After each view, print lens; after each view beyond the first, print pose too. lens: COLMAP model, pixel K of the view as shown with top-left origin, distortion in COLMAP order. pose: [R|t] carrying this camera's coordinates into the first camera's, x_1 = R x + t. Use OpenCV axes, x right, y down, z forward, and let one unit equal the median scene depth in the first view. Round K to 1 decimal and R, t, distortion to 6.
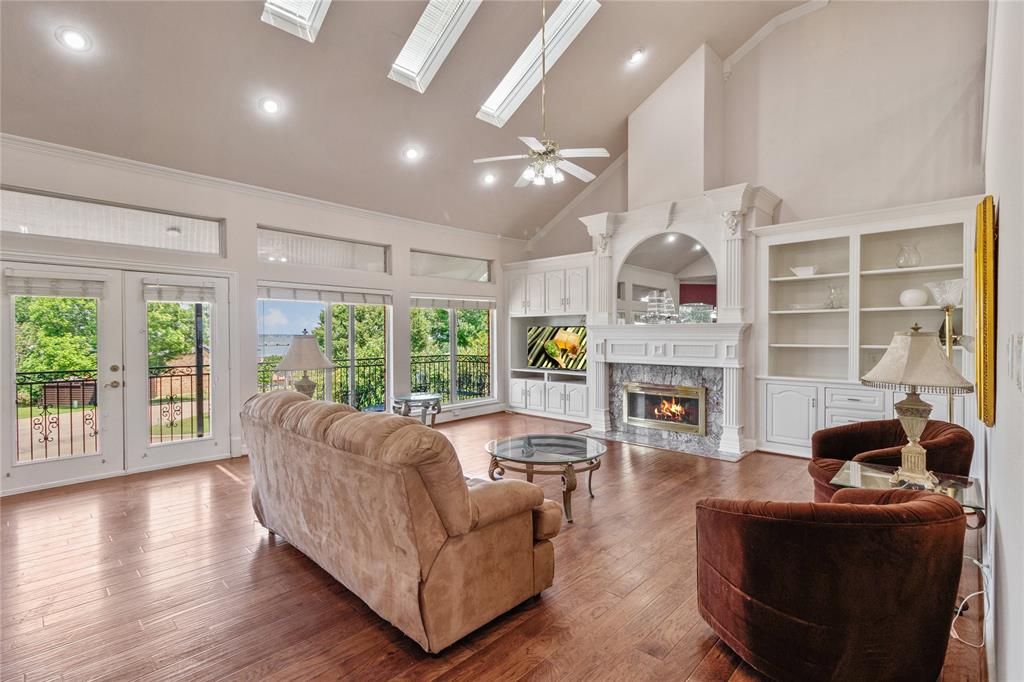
lens RADIAL K [[480.0, 0, 518.0], [0, 480.0, 335.8], [0, 0, 1]] dist [0.017954, 0.000280]
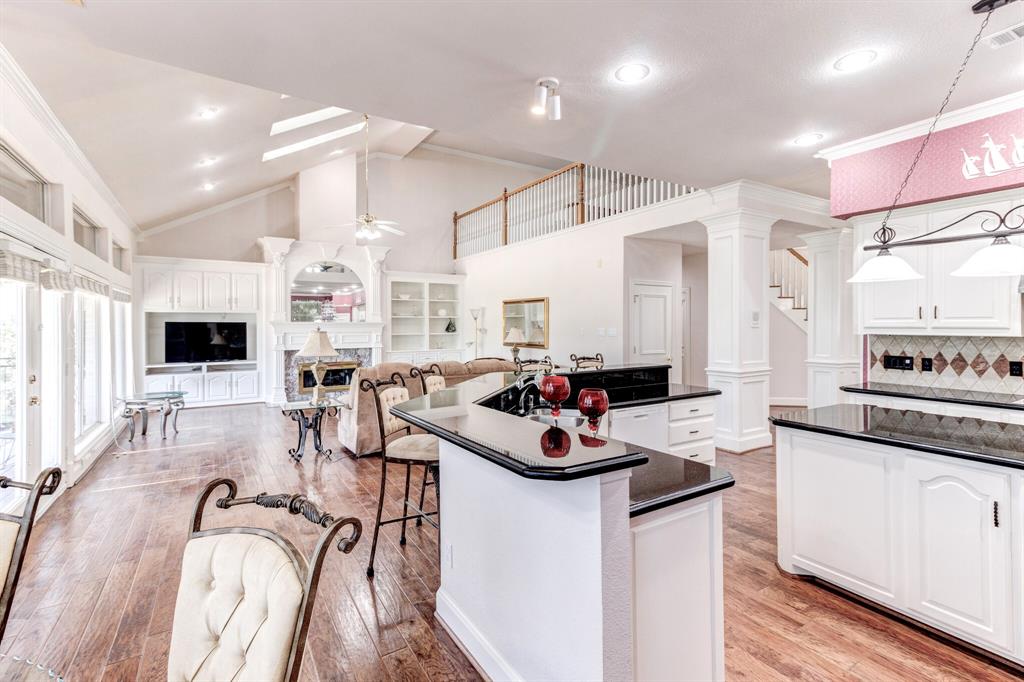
lens RADIAL K [[480.0, 0, 520.4], [0, 480.0, 331.2], [0, 0, 1]] dist [0.017954, 0.000280]
pose [[0.240697, -0.011894, 0.970527, -1.036666], [0.007677, 0.999917, 0.010350, -0.006838], [-0.970570, 0.004960, 0.240768, 0.056221]]
